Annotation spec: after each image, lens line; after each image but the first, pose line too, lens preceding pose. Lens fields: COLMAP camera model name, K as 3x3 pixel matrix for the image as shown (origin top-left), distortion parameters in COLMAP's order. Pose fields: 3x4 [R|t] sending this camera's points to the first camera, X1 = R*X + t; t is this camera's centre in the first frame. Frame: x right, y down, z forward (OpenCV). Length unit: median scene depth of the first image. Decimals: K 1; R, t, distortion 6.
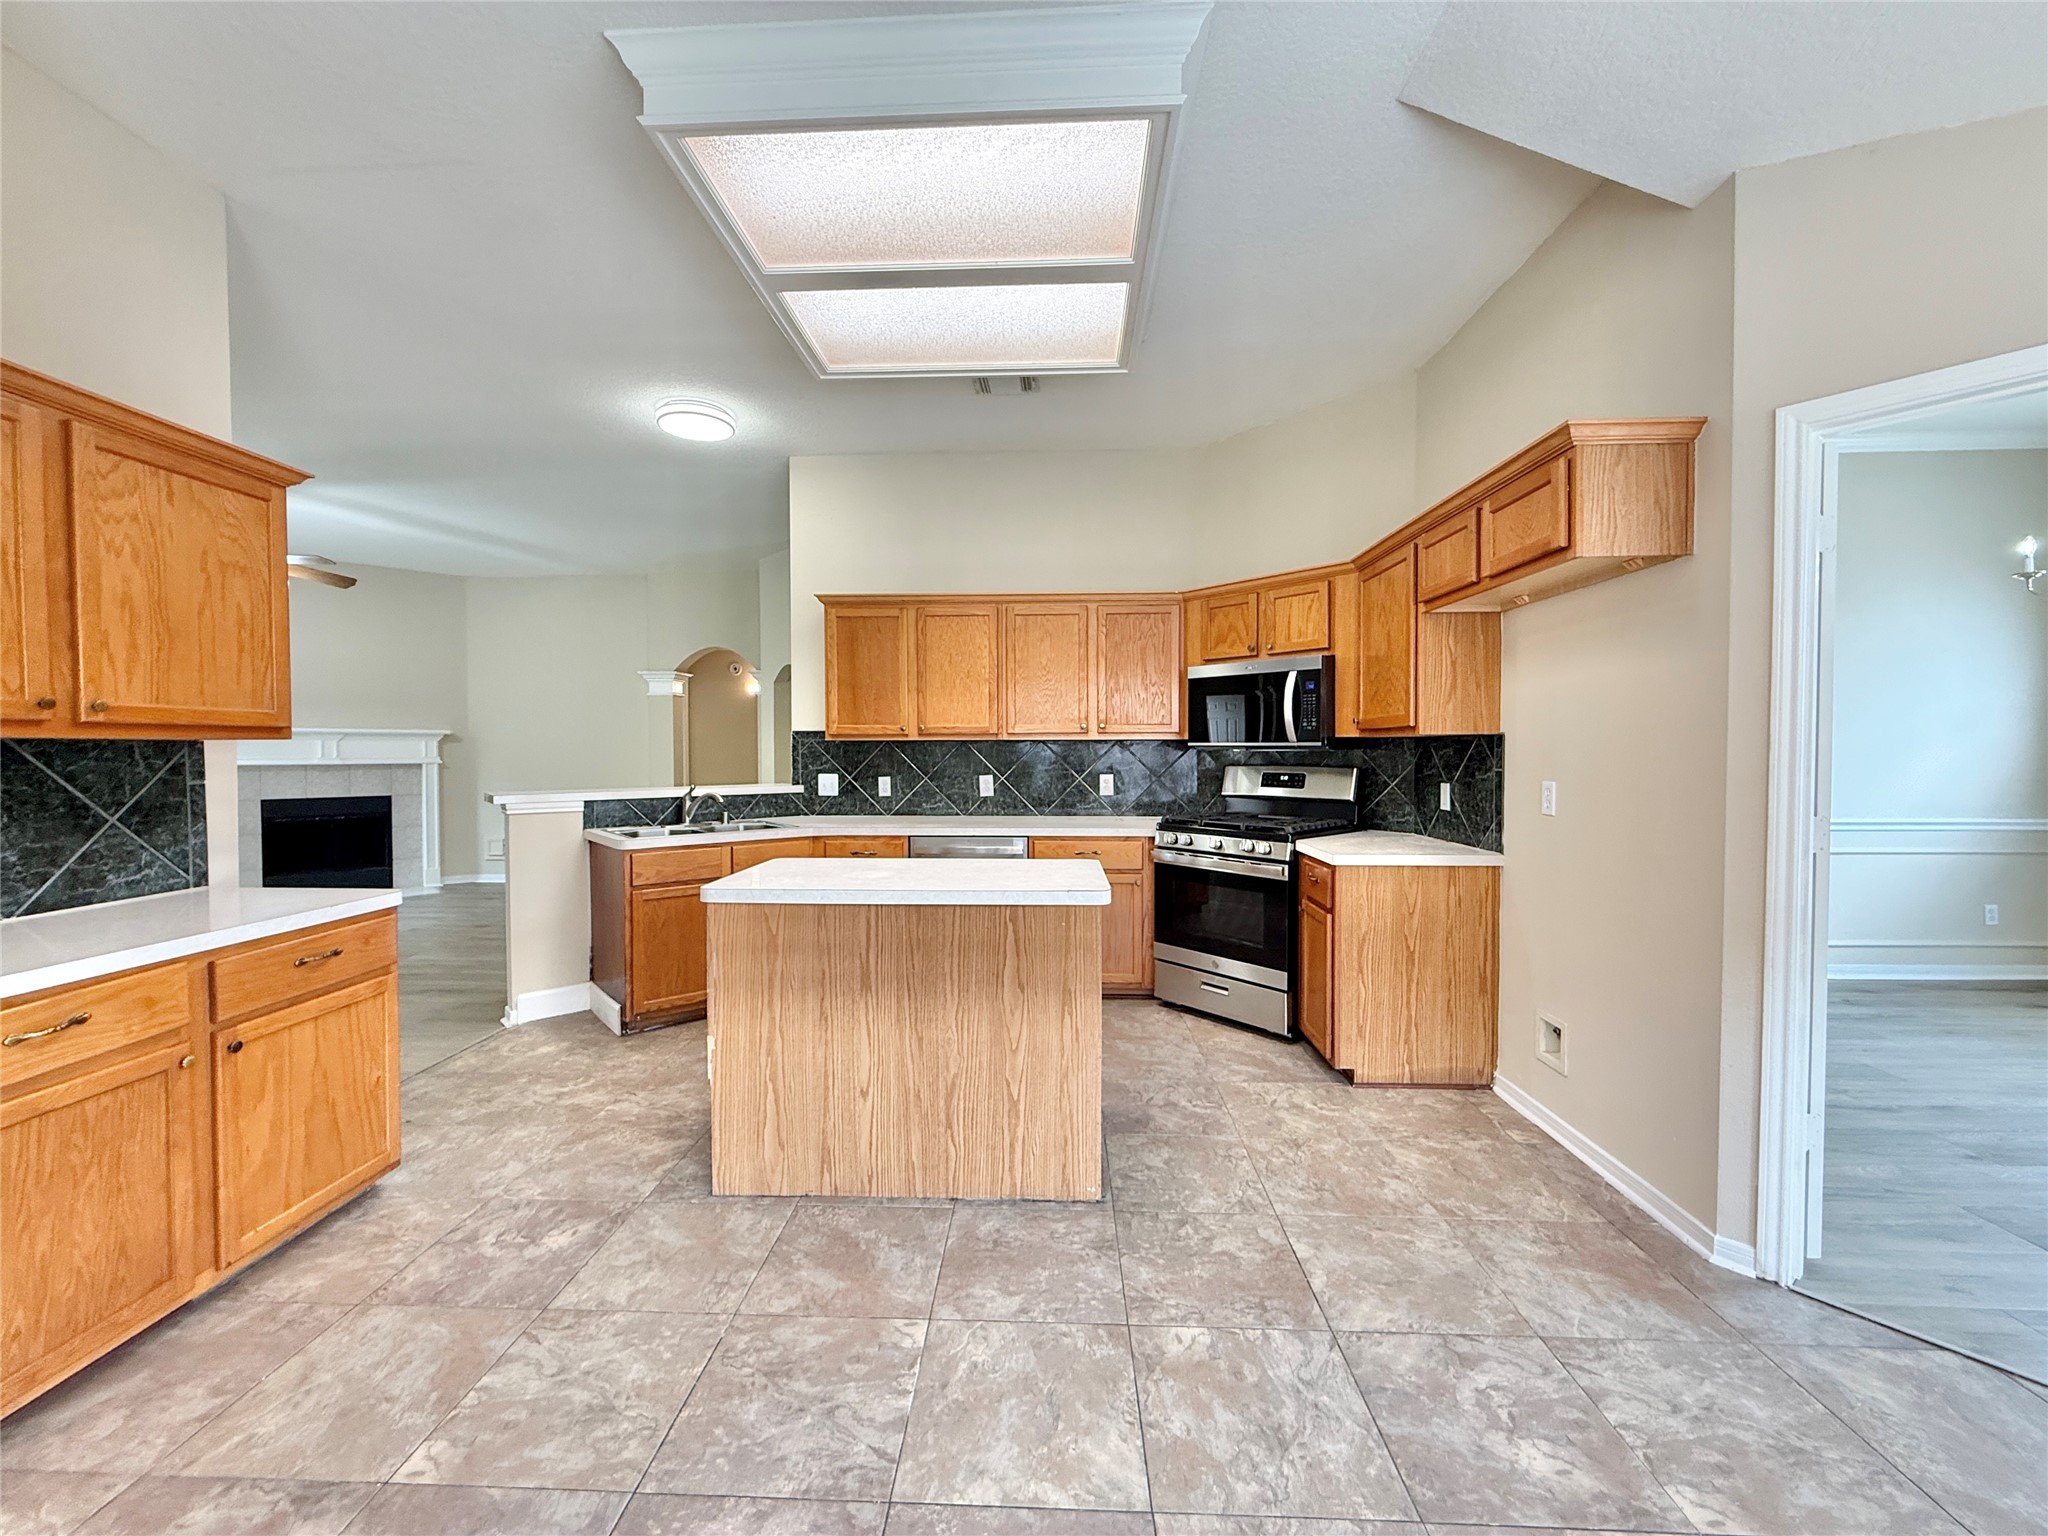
lens RADIAL K [[816.2, 0, 1020.4], [0, 816.2, 766.7], [0, 0, 1]] dist [0.000160, -0.000095]
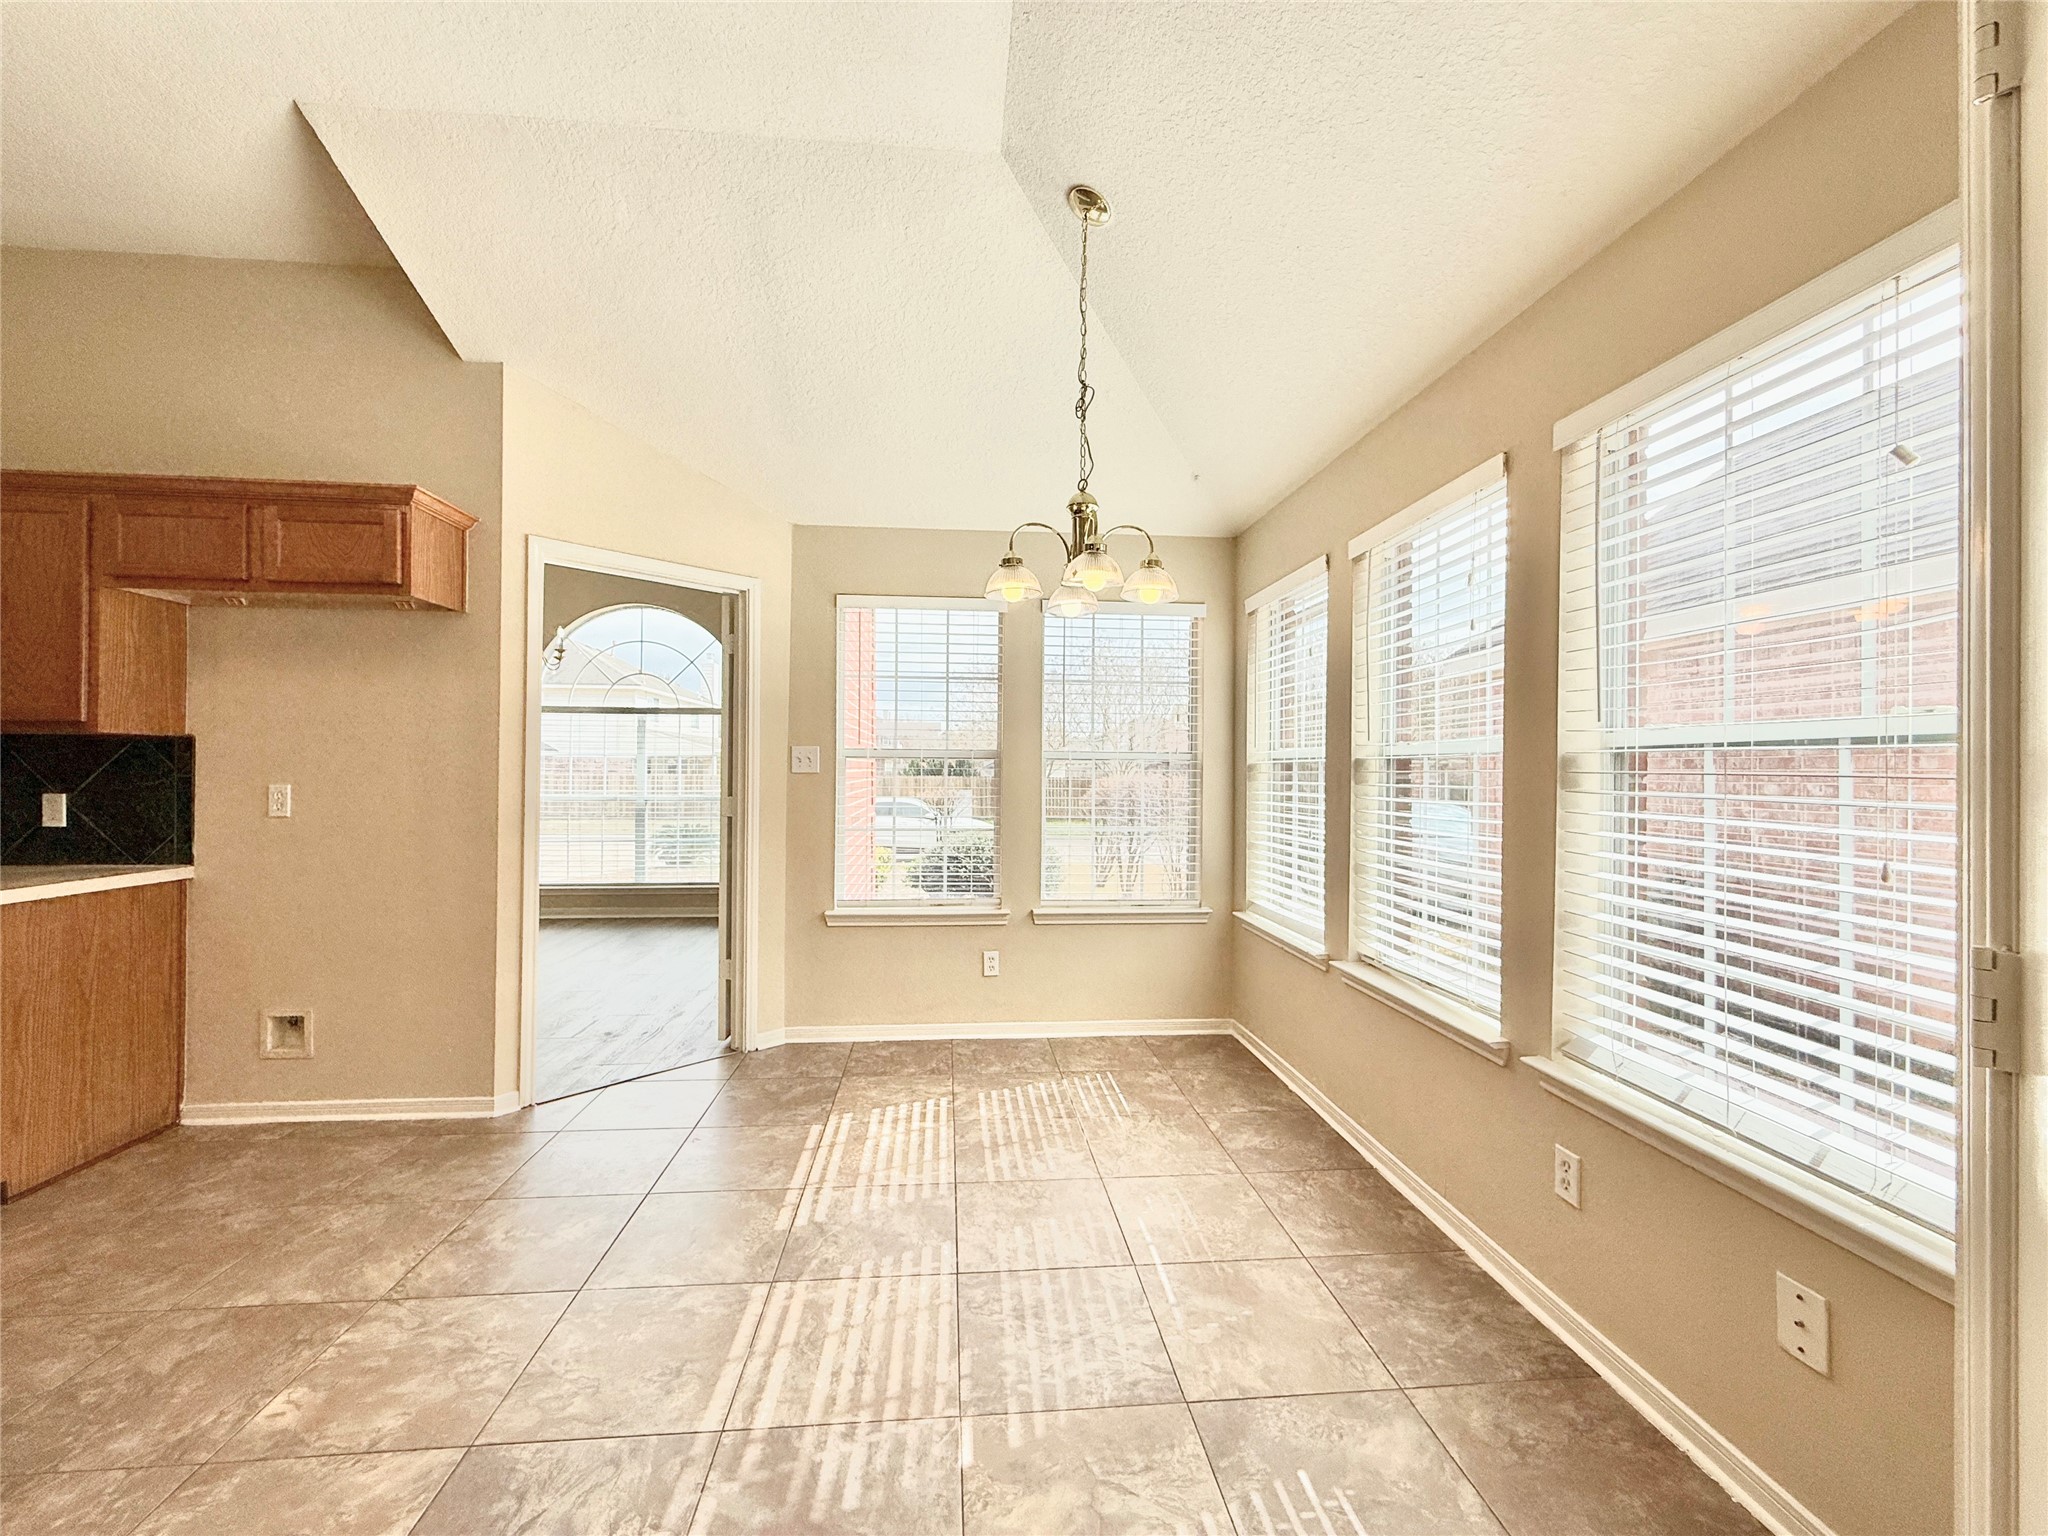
lens RADIAL K [[816.2, 0, 1020.4], [0, 816.2, 766.7], [0, 0, 1]] dist [0.000160, -0.000095]
pose [[-0.135595, 0.006812, 0.990741, -0.408314], [0.015039, 0.999875, -0.004816, 0.011815], [-0.990650, 0.014247, -0.135681, 0.166098]]
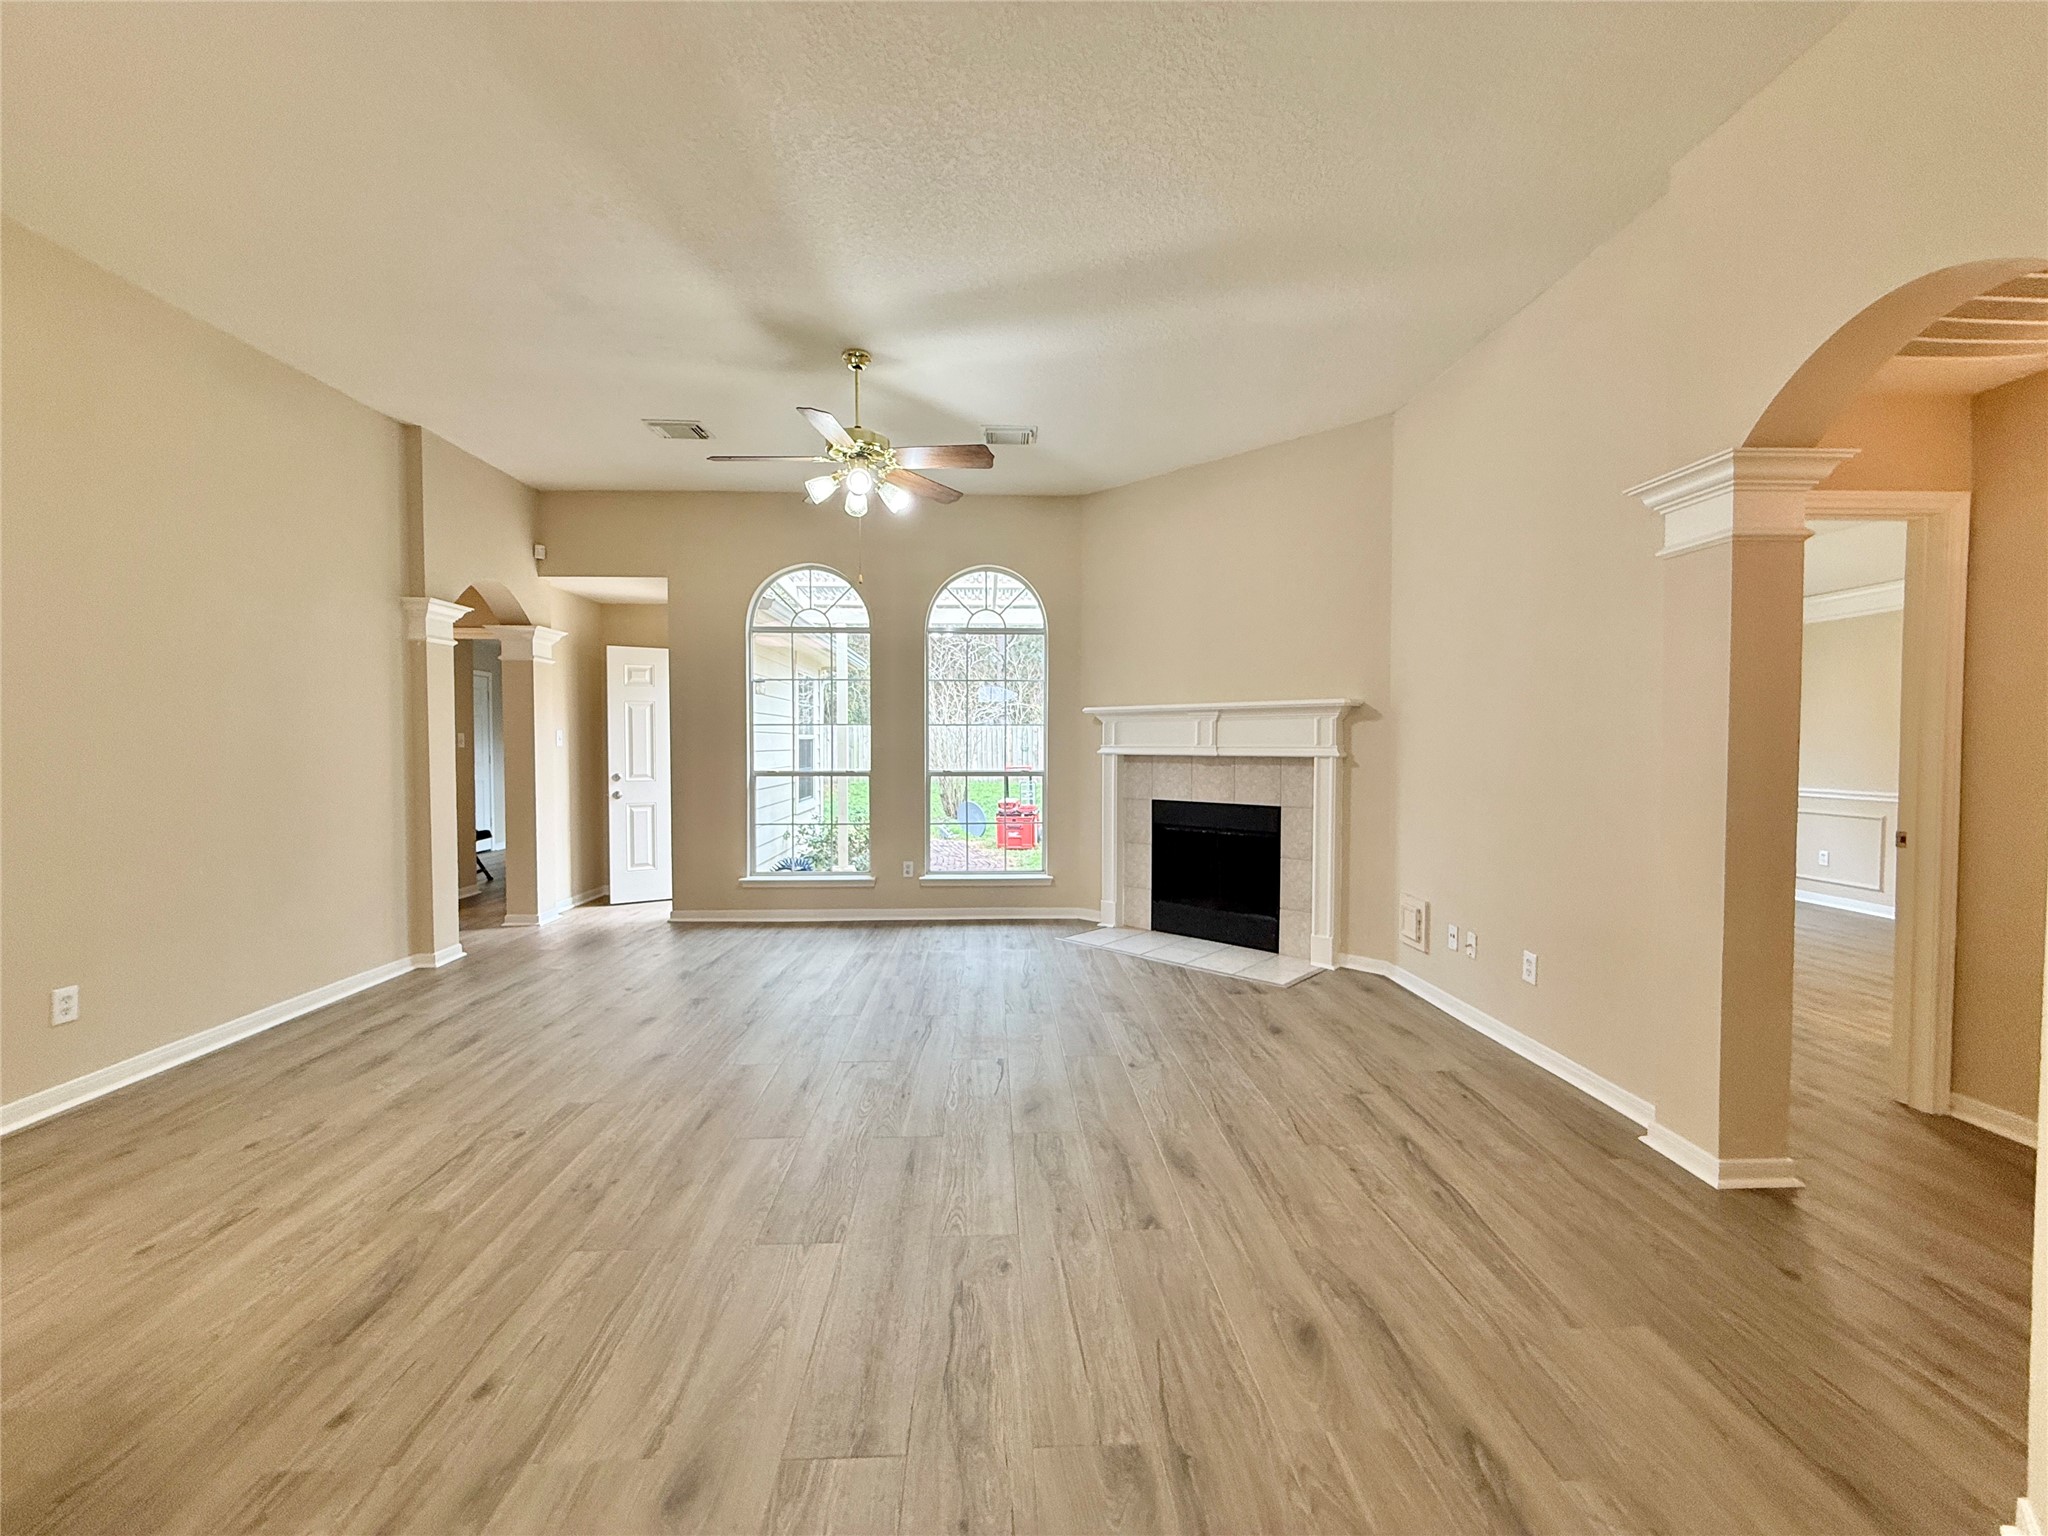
lens RADIAL K [[816.2, 0, 1020.4], [0, 816.2, 766.7], [0, 0, 1]] dist [0.000160, -0.000095]
pose [[0.083714, 0.031811, -0.995982, -0.361865], [-0.022198, 0.999302, 0.030052, -0.022205], [0.996243, 0.019593, 0.084362, 1.673918]]
